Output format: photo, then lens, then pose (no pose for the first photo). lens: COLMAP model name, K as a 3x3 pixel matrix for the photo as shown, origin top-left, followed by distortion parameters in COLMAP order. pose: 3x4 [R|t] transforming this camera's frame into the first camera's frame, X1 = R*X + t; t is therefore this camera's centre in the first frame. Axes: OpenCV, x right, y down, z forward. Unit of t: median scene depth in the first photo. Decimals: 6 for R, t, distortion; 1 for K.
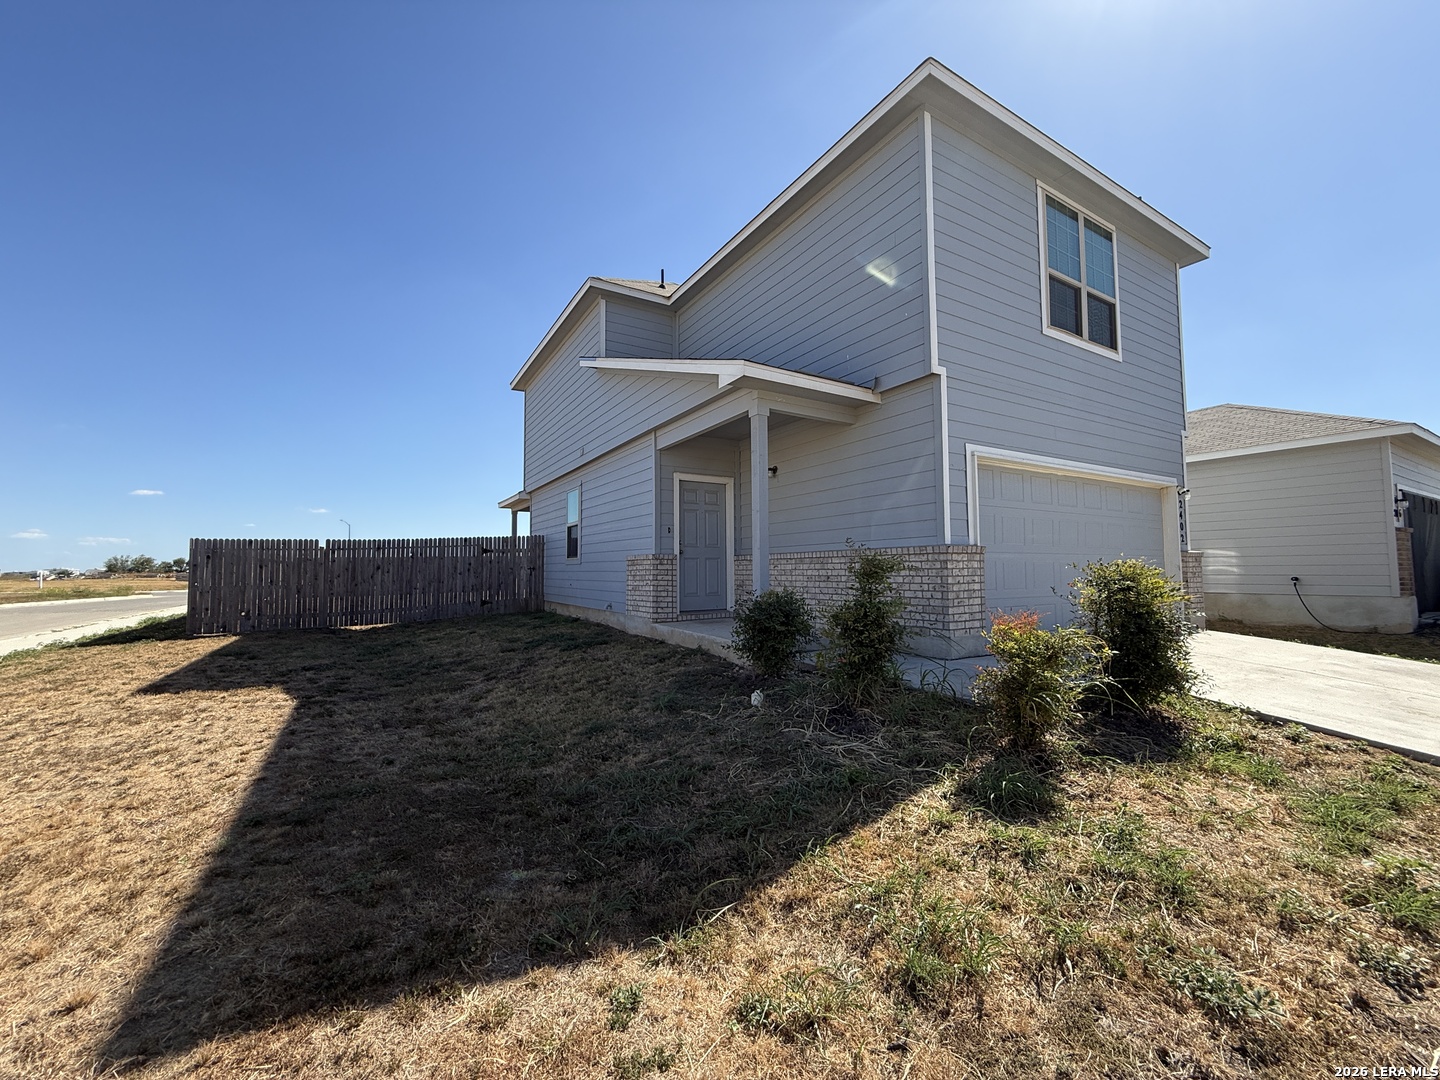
lens RADIAL K [[590.8, 0, 745.3], [0, 590.8, 528.4], [0, 0, 1]] dist [-0.000171, 0.000013]
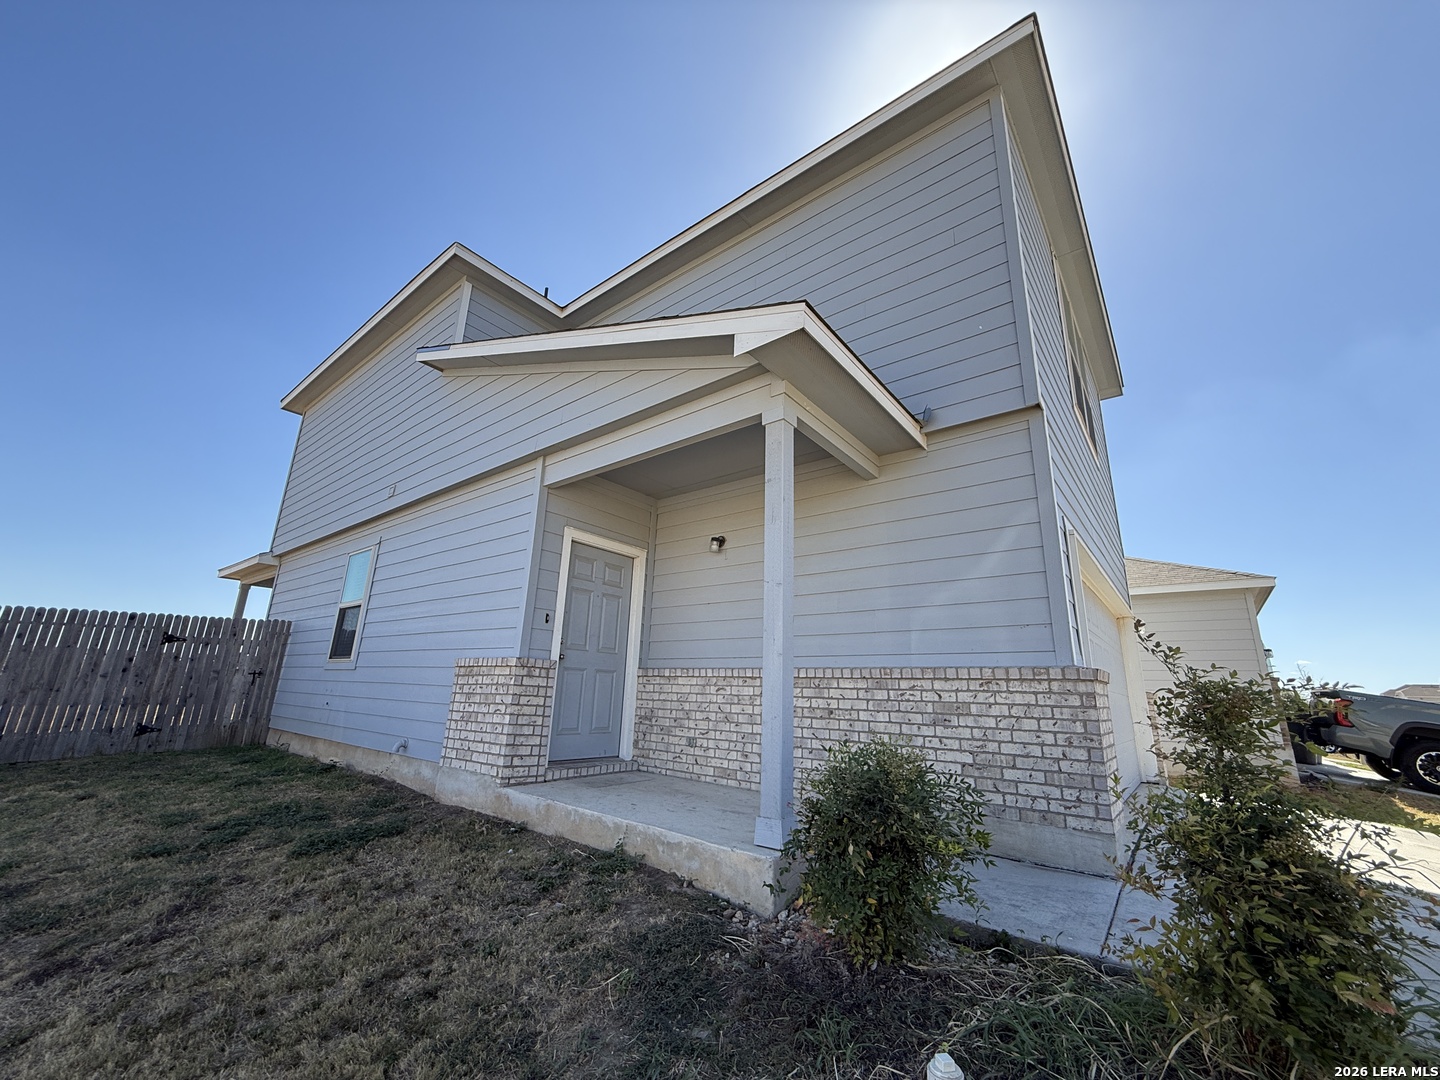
lens RADIAL K [[560.3, 0, 720.0], [0, 560.3, 540.0], [0, 0, 1]] dist [0.001550, 0.000132]
pose [[0.944684, 0.124560, 0.303411, -0.145946], [-0.063592, 0.977085, -0.203126, 0.029597], [-0.321759, 0.172595, 0.930957, 0.403253]]
